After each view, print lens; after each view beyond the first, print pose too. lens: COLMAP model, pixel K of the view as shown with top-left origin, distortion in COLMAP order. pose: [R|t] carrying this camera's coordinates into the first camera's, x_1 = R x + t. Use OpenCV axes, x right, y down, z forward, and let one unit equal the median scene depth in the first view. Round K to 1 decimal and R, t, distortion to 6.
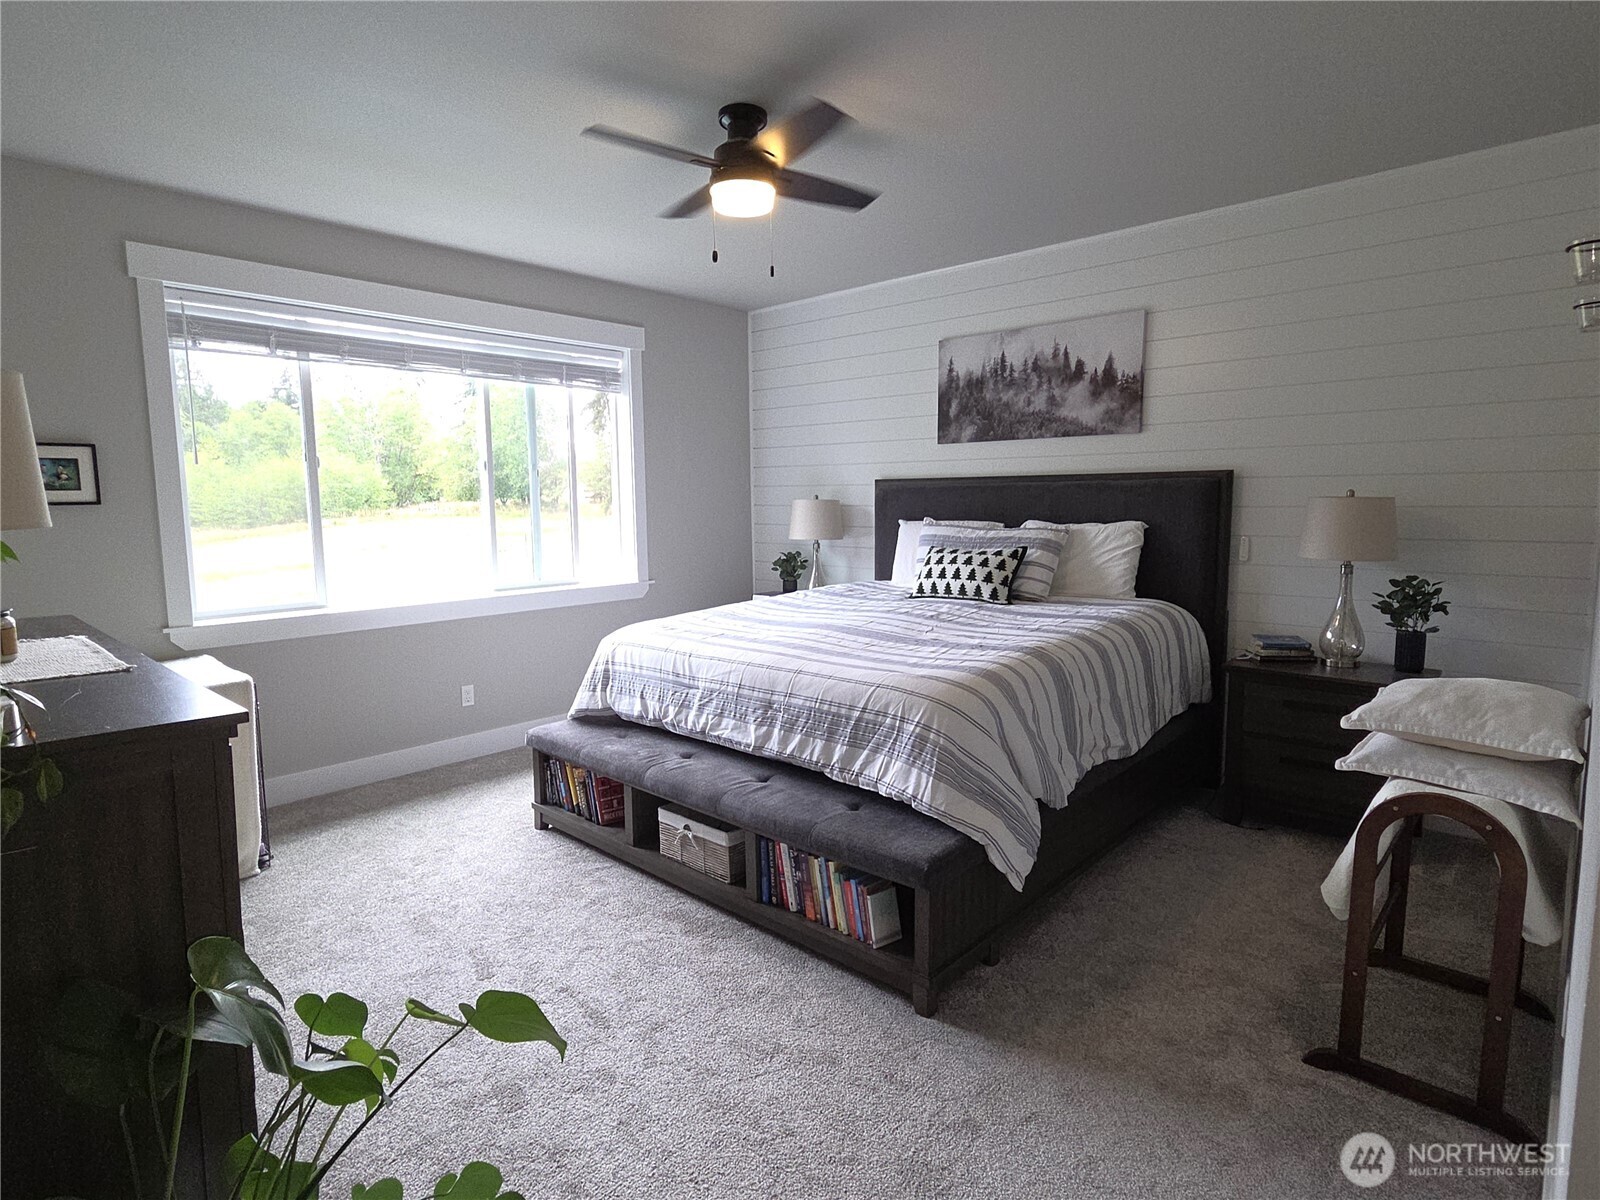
lens RADIAL K [[855.5, 0, 801.5], [0, 855.5, 599.2], [0, 0, 1]] dist [-0.000858, 0.000242]
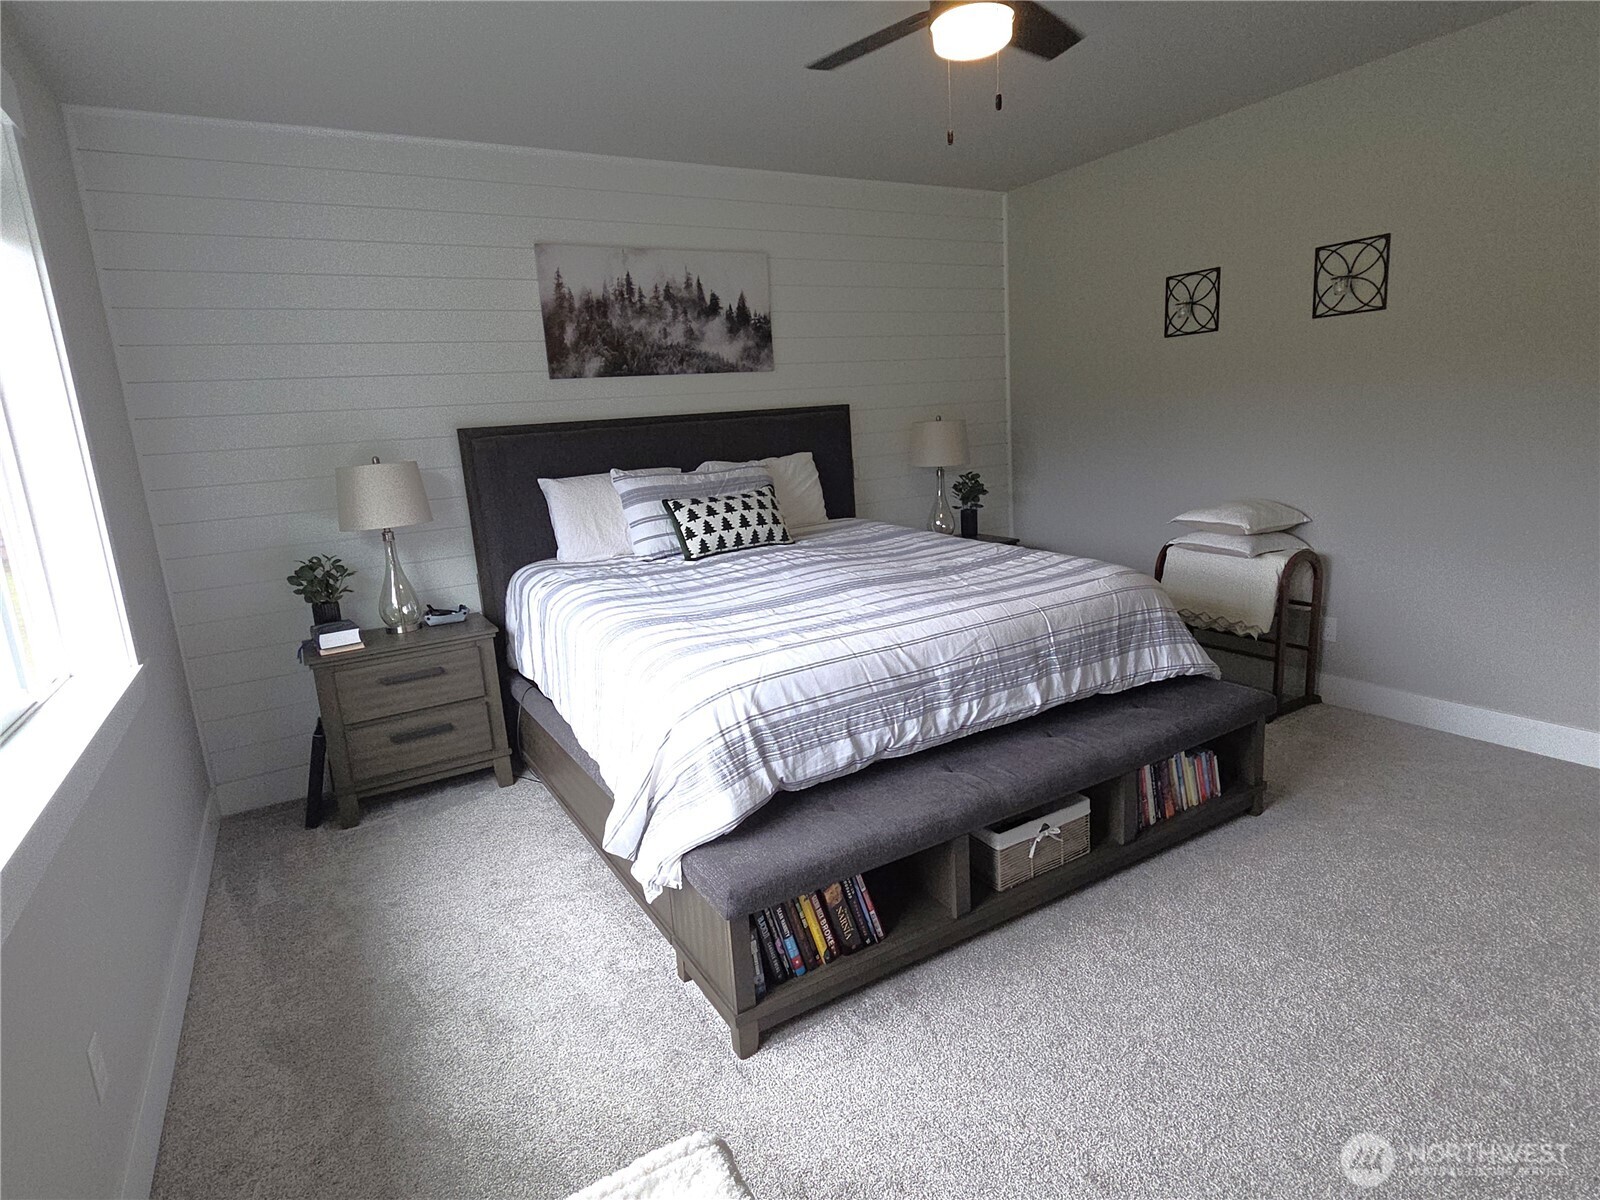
lens RADIAL K [[855.5, 0, 799.6], [0, 855.5, 595.9], [0, 0, 1]] dist [-0.000858, 0.000242]
pose [[0.291039, -0.203513, 0.934815, -0.634815], [0.177101, 0.971686, 0.156403, -0.080744], [-0.940176, 0.120038, 0.318841, 0.643572]]
